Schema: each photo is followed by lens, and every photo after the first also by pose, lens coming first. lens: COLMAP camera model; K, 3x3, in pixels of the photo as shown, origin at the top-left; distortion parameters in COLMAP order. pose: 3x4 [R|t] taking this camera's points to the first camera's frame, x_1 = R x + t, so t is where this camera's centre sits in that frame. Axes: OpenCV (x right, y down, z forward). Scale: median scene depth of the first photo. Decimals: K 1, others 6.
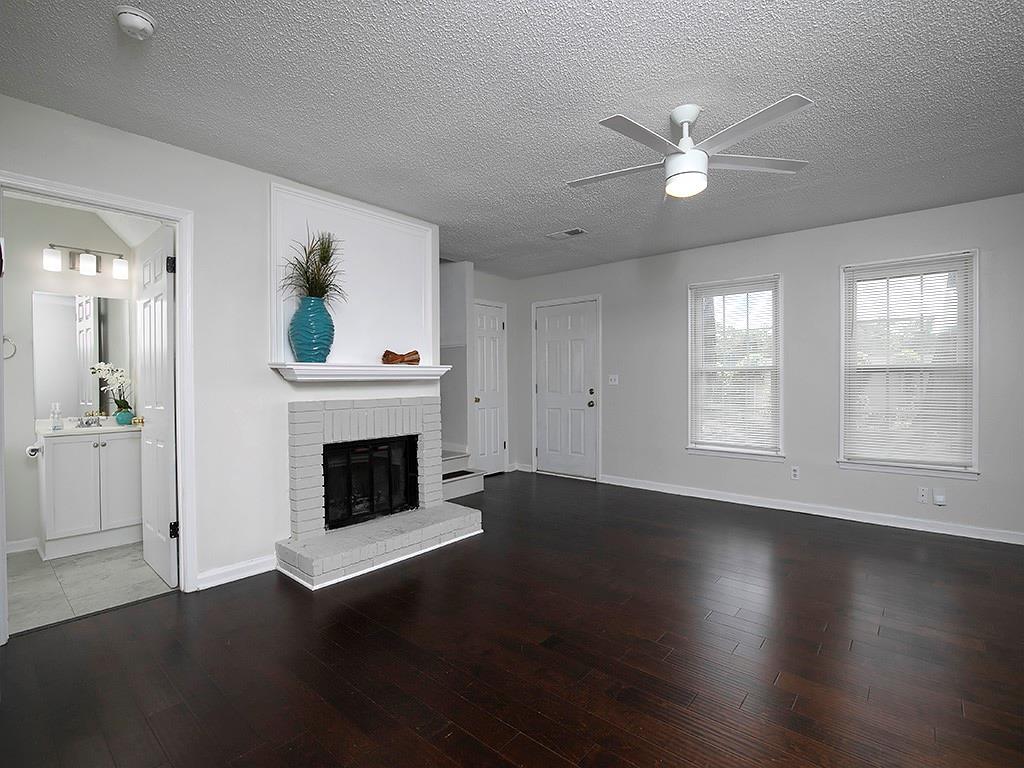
lens RADIAL K [[508.6, 0, 528.4], [0, 508.6, 372.0], [0, 0, 1]] dist [-0.001679, -0.000100]
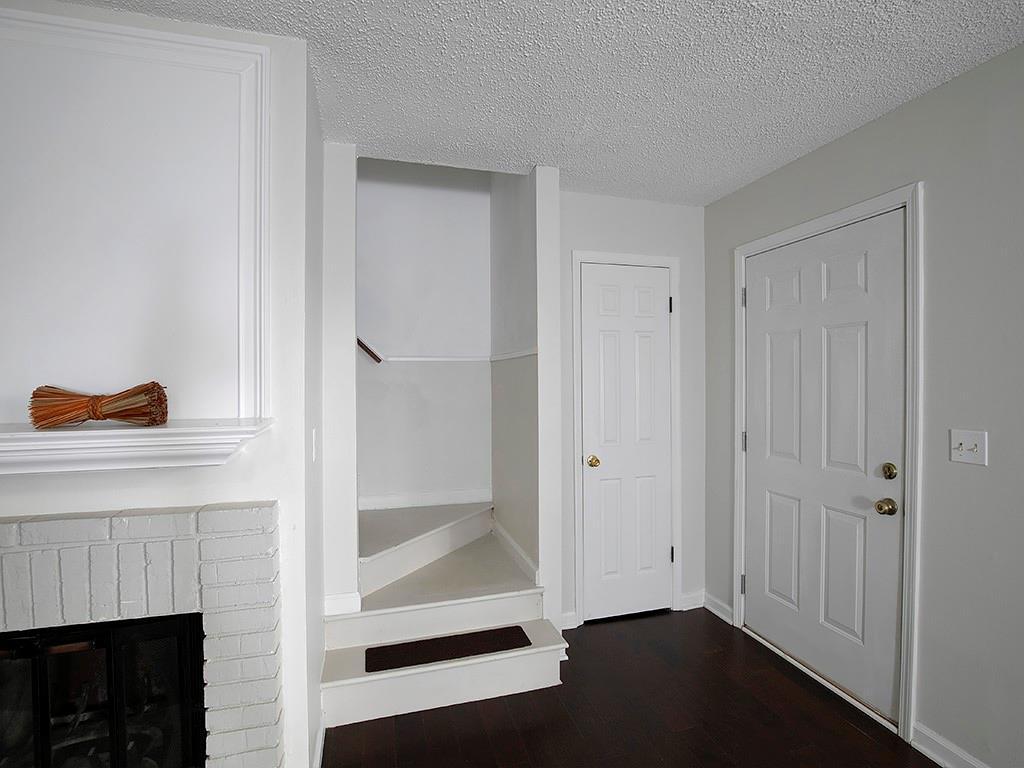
lens RADIAL K [[524.9, 0, 481.3], [0, 524.9, 385.3], [0, 0, 1]] dist [-0.015281, -0.000069]
pose [[0.804714, 0.008908, -0.593596, 0.130424], [0.004990, 0.999751, 0.021768, -0.035675], [0.593642, -0.020479, 0.804469, 0.647664]]
